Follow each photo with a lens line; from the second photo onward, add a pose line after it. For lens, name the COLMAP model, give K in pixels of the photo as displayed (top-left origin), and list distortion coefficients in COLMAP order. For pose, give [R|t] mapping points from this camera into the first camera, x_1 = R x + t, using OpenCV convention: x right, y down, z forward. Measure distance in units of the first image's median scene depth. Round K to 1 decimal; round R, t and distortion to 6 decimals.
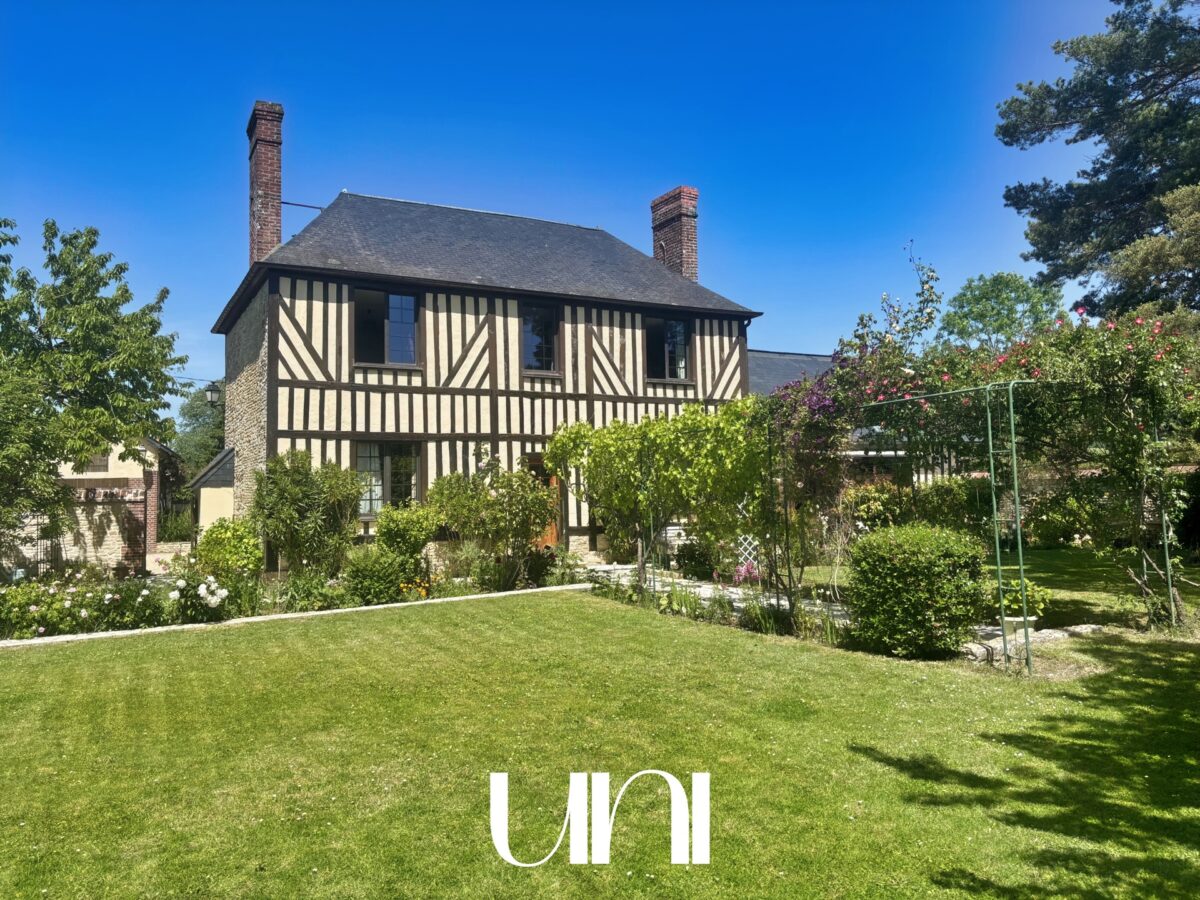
lens RADIAL K [[891.6, 0, 592.3], [0, 891.6, 449.8], [0, 0, 1]] dist [0.066406, -0.075589]
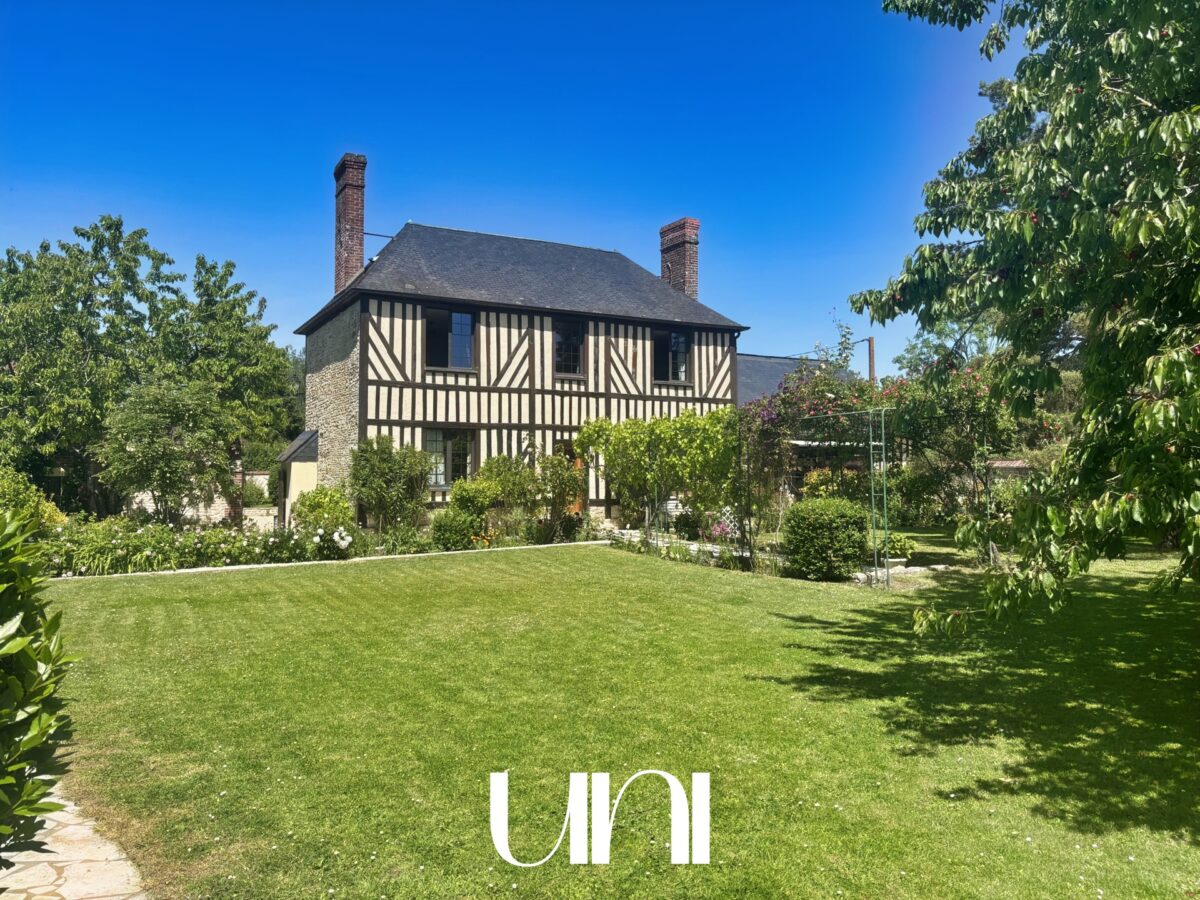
lens RADIAL K [[891.6, 0, 602.8], [0, 891.6, 458.3], [0, 0, 1]] dist [0.066406, -0.075589]
pose [[0.999776, 0.018932, 0.009499, -0.021055], [-0.019238, 0.999263, 0.033224, -0.013349], [-0.008863, -0.033399, 0.999403, -0.261021]]
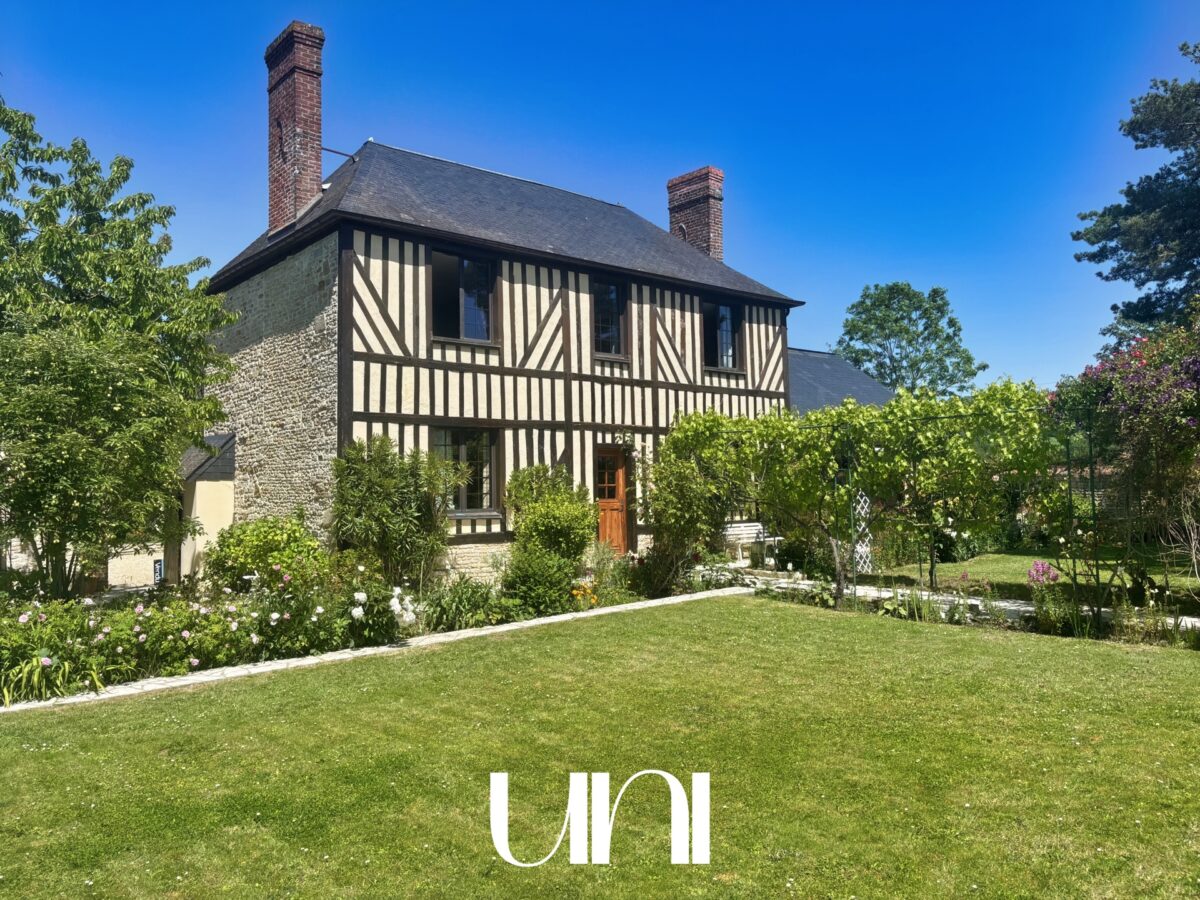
lens RADIAL K [[891.6, 0, 595.9], [0, 891.6, 456.3], [0, 0, 1]] dist [0.066406, -0.075589]
pose [[0.977471, 0.008892, 0.210880, -0.272978], [-0.010689, 0.999916, 0.007381, 0.010025], [-0.210797, -0.009469, 0.977484, 0.115323]]
